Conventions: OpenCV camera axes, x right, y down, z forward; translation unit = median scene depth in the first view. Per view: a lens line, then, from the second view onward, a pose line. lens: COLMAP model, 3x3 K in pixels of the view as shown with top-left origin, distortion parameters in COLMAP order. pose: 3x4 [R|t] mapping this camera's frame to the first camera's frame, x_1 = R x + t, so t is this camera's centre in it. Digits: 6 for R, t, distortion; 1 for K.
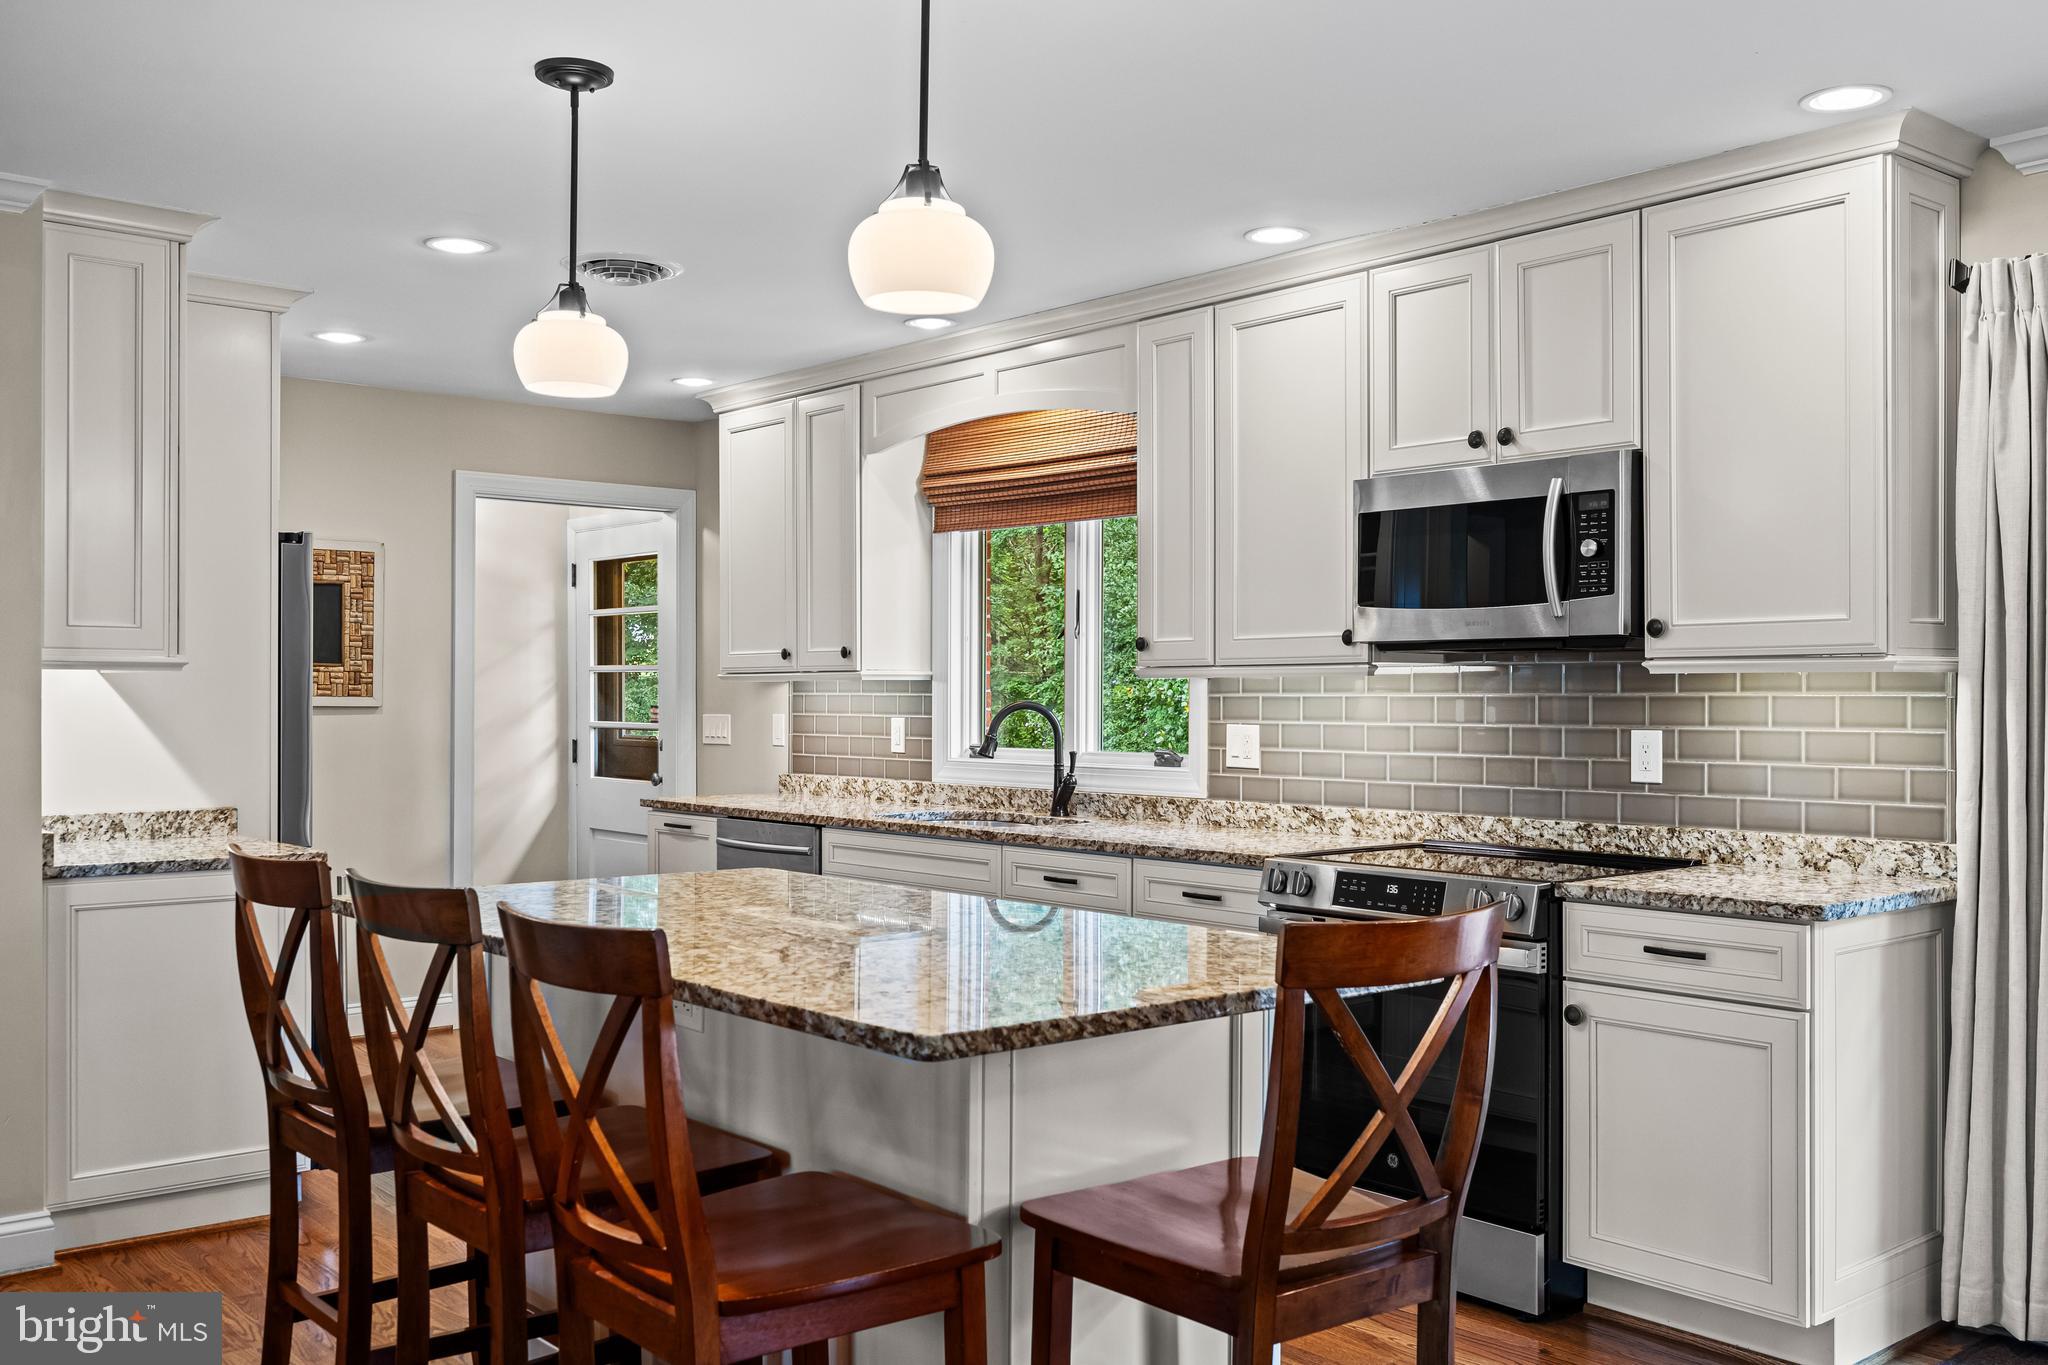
lens RADIAL K [[1847.9, 0, 982.5], [0, 1847.9, 717.8], [0, 0, 1]] dist [0.001995, -0.000325]
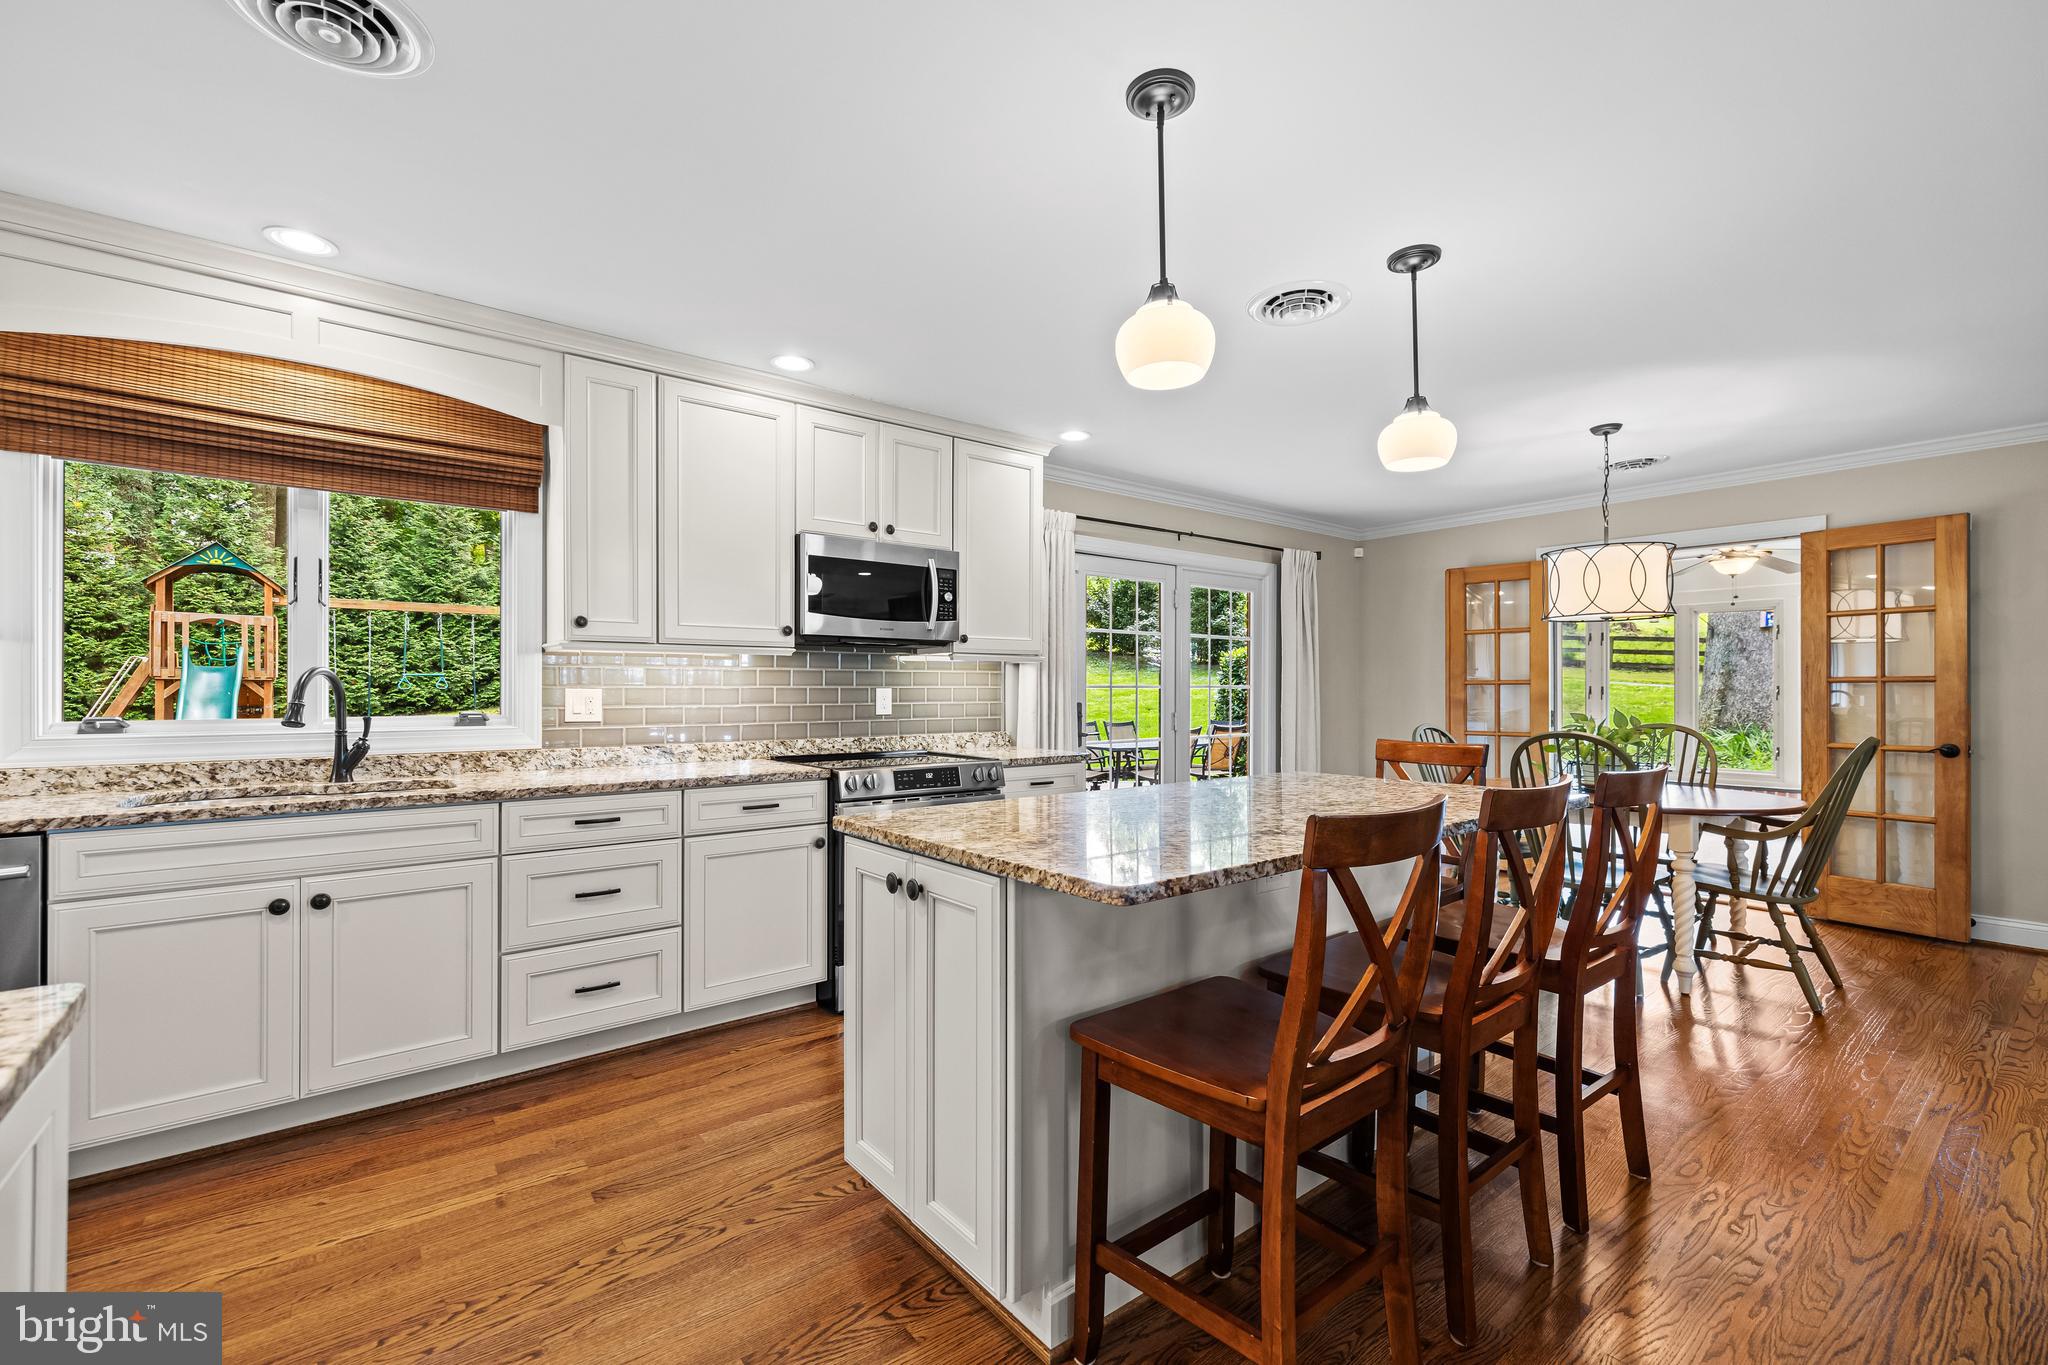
lens RADIAL K [[856.3, 0, 1015.3], [0, 856.3, 683.6], [0, 0, 1]] dist [0.001398, 0.000061]
pose [[0.022298, 0.007013, 0.999727, -0.522998], [0.011646, 0.999906, -0.007274, 0.009457], [-0.999684, 0.011805, 0.022214, 0.782111]]
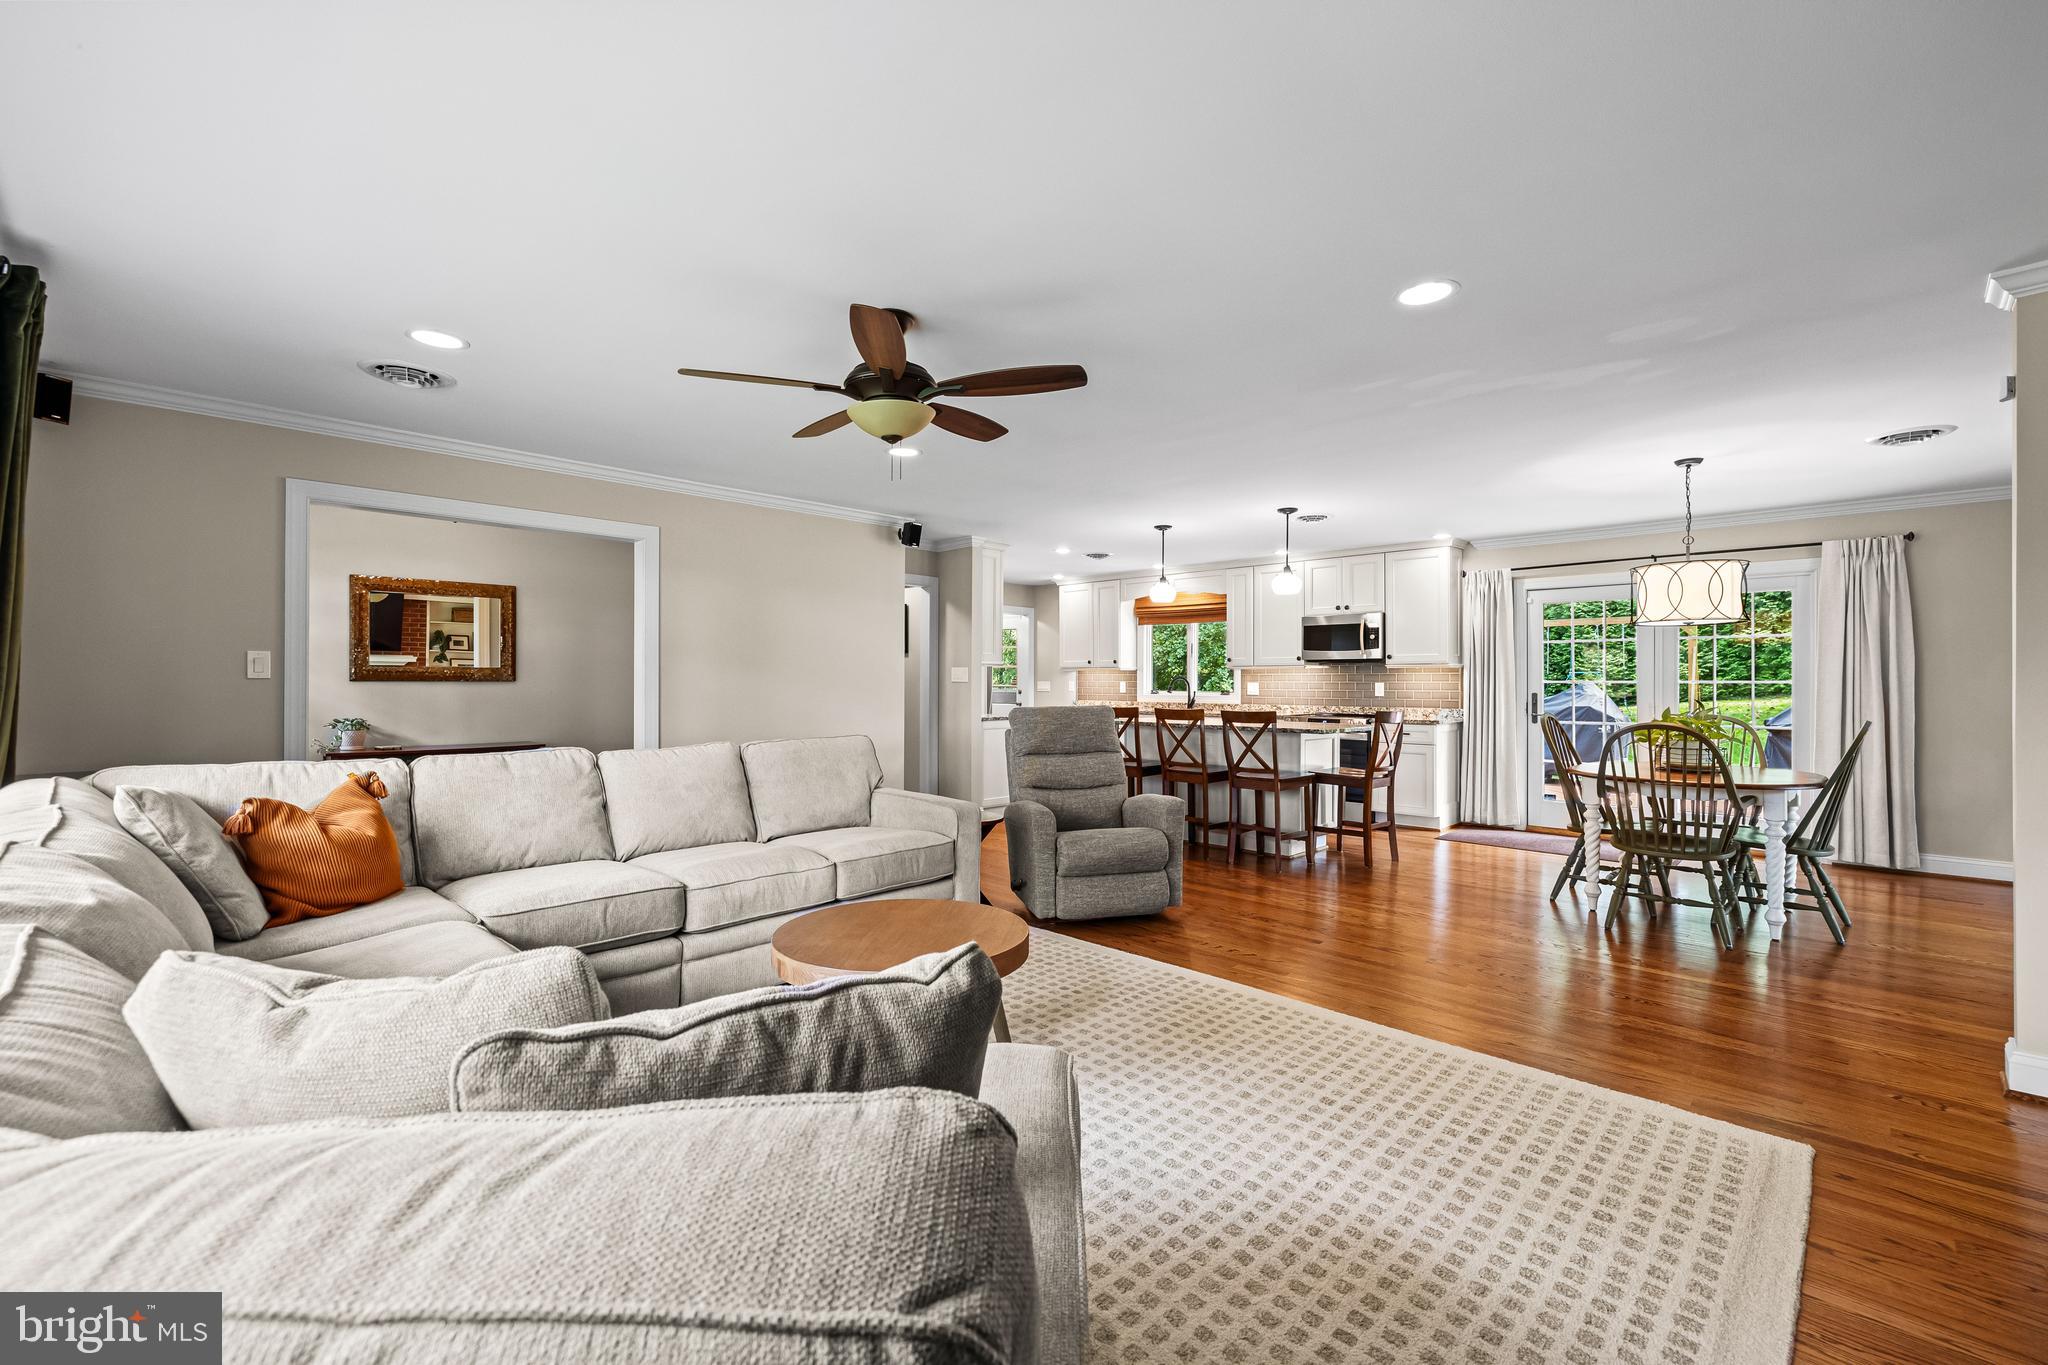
lens RADIAL K [[856.3, 0, 1015.3], [0, 856.3, 683.6], [0, 0, 1]] dist [0.001398, 0.000061]
pose [[0.994466, 0.004426, 0.104970, -0.554441], [-0.003243, 0.999929, -0.011436, 0.029409], [-0.105013, 0.011033, 0.994410, -0.667472]]
